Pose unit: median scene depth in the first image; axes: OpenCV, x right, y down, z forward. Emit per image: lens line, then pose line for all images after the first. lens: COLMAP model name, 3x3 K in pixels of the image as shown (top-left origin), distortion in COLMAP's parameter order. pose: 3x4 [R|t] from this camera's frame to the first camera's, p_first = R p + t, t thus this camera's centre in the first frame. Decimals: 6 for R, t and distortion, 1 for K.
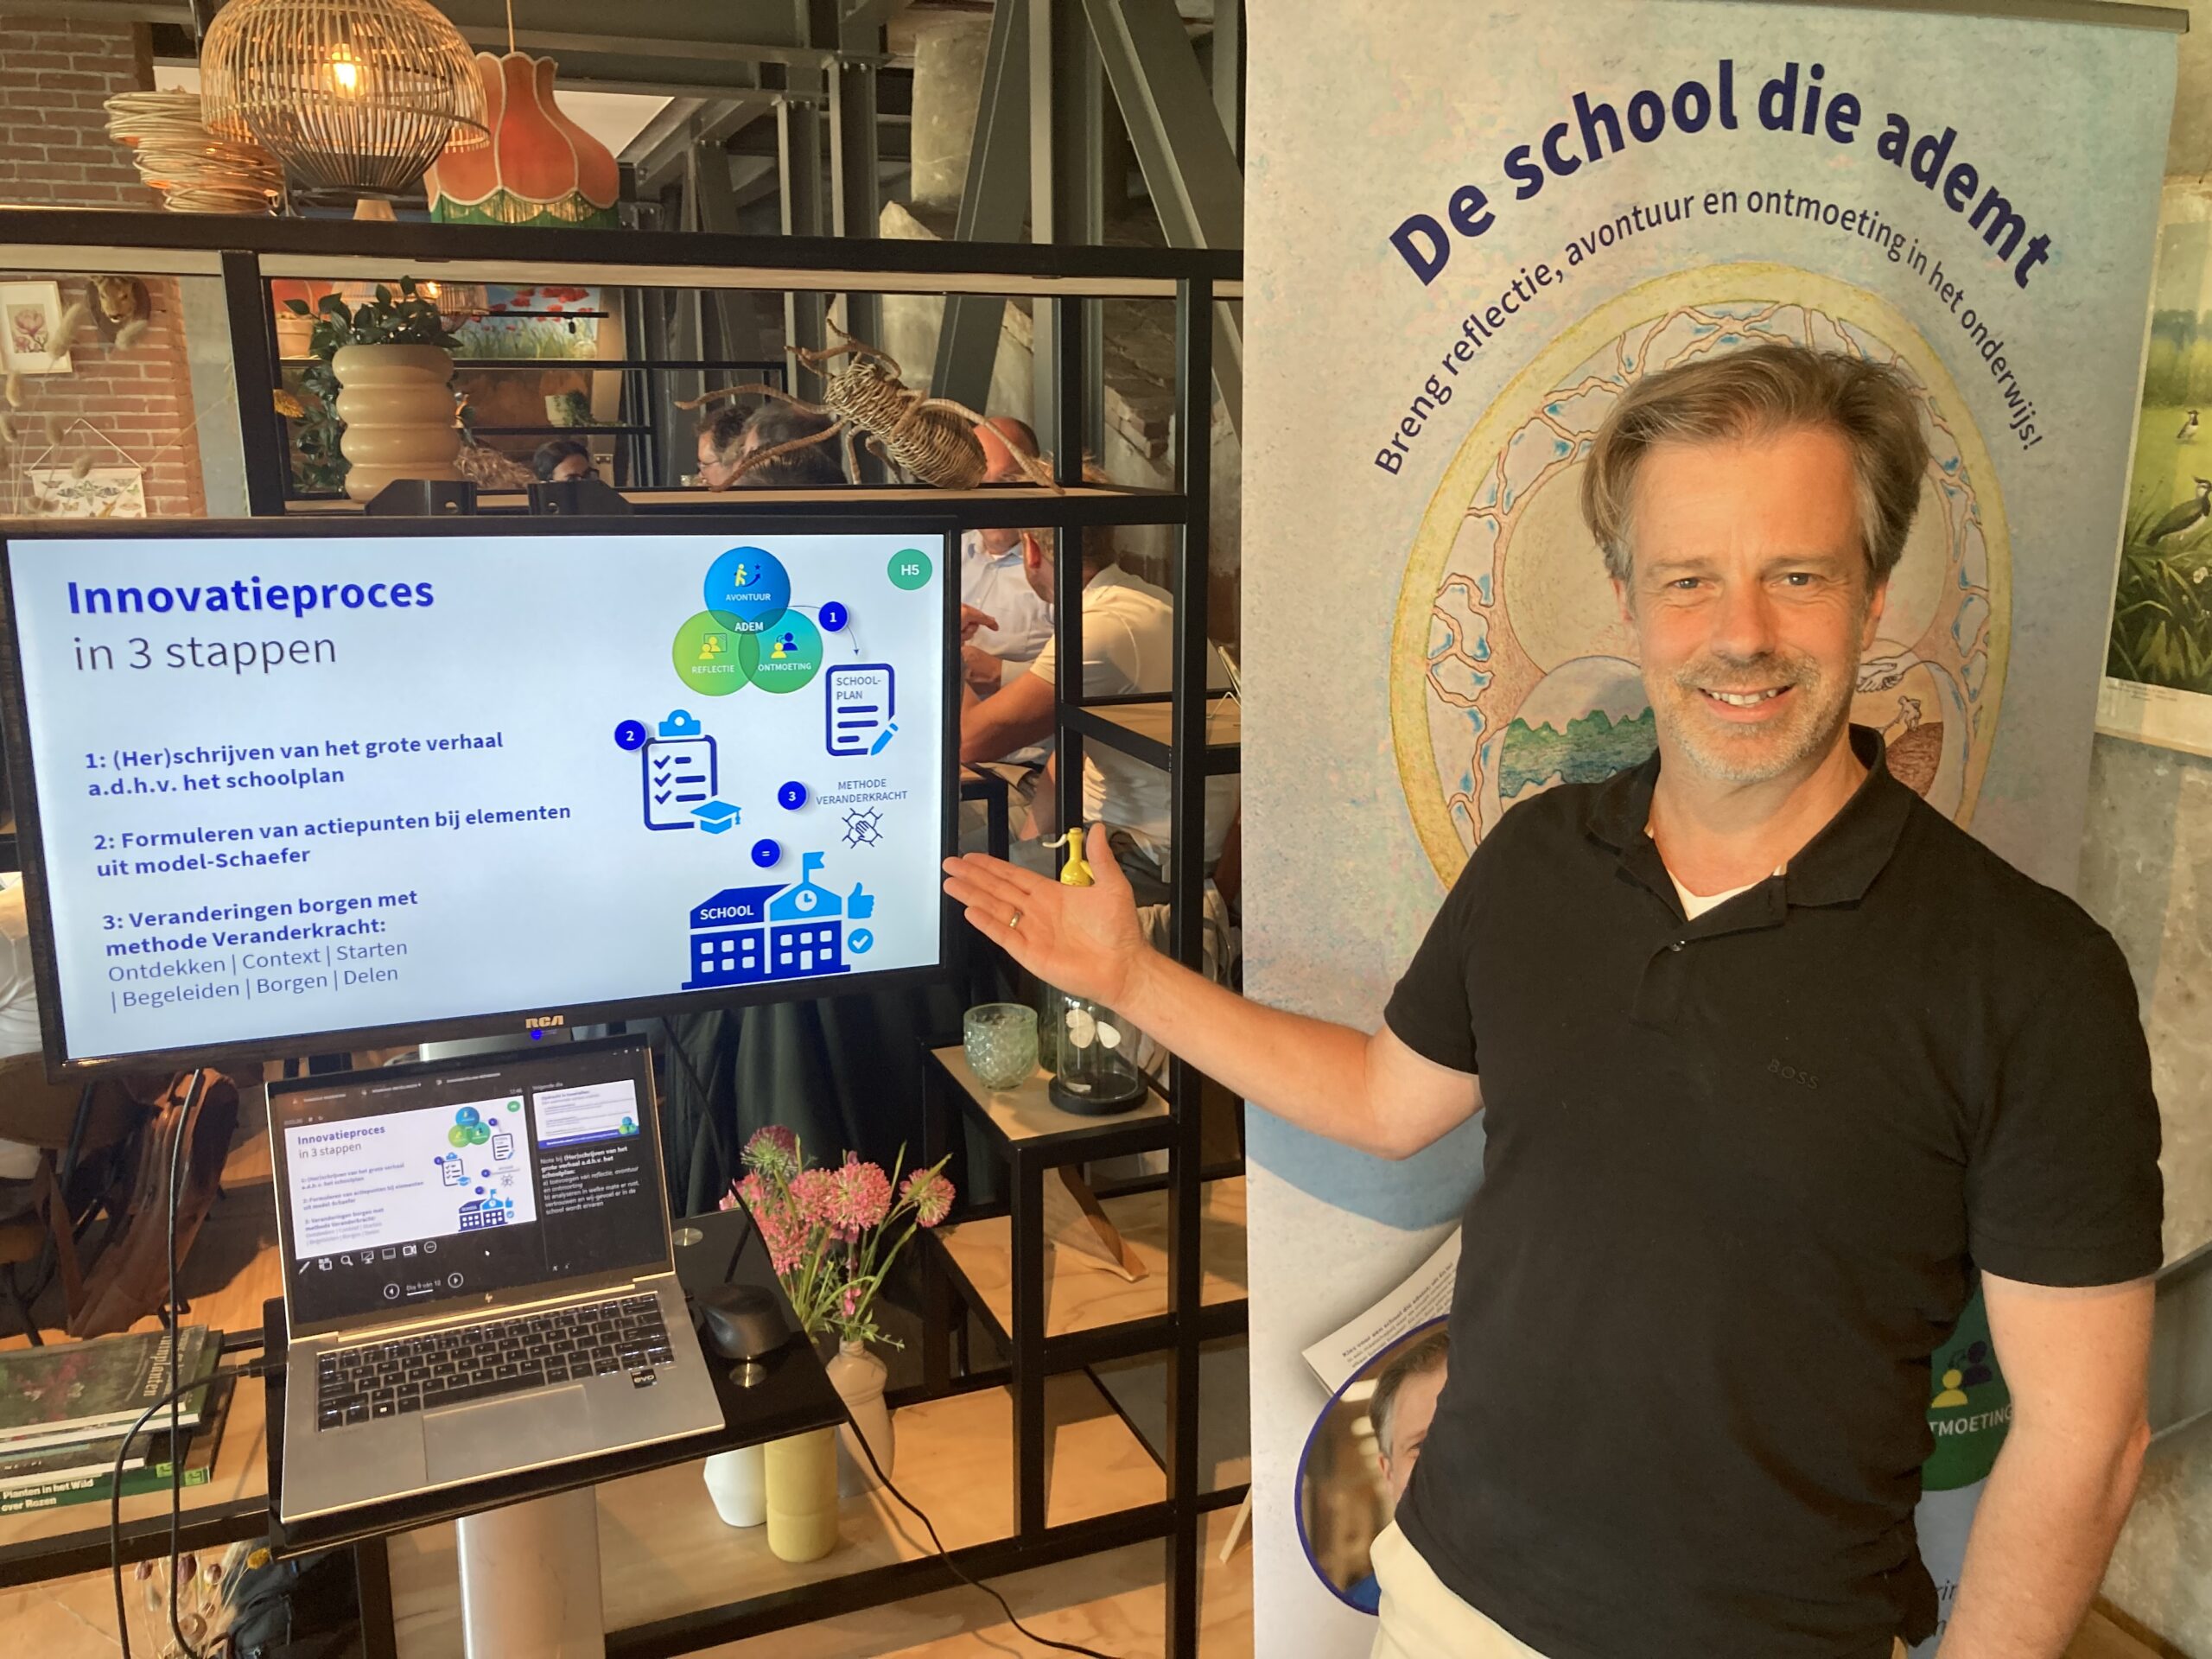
lens RADIAL K [[1815.3, 0, 1106.0], [0, 1815.3, 829.5], [0, 0, 1]] dist [0.003150, -0.004576]
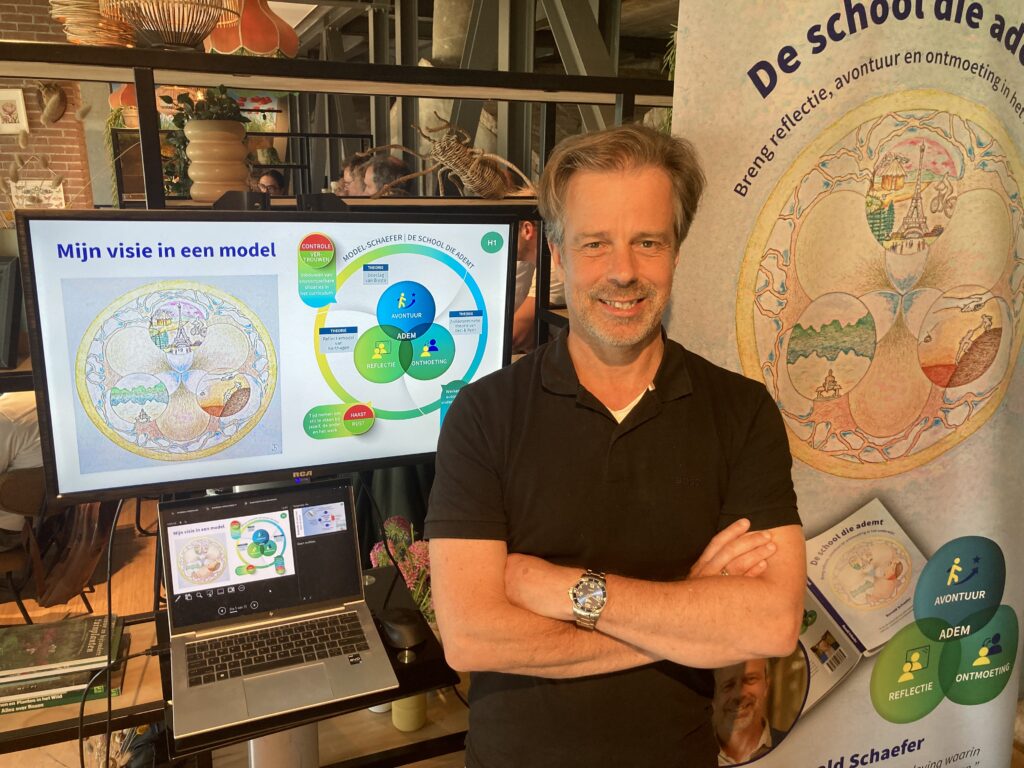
lens RADIAL K [[840.4, 0, 512.0], [0, 840.4, 384.0], [0, 0, 1]] dist [0.003150, -0.004576]
pose [[0.999835, 0.015662, 0.009159, -0.087828], [-0.015952, 0.999347, 0.032431, -0.020790], [-0.008645, -0.032572, 0.999432, 0.097413]]
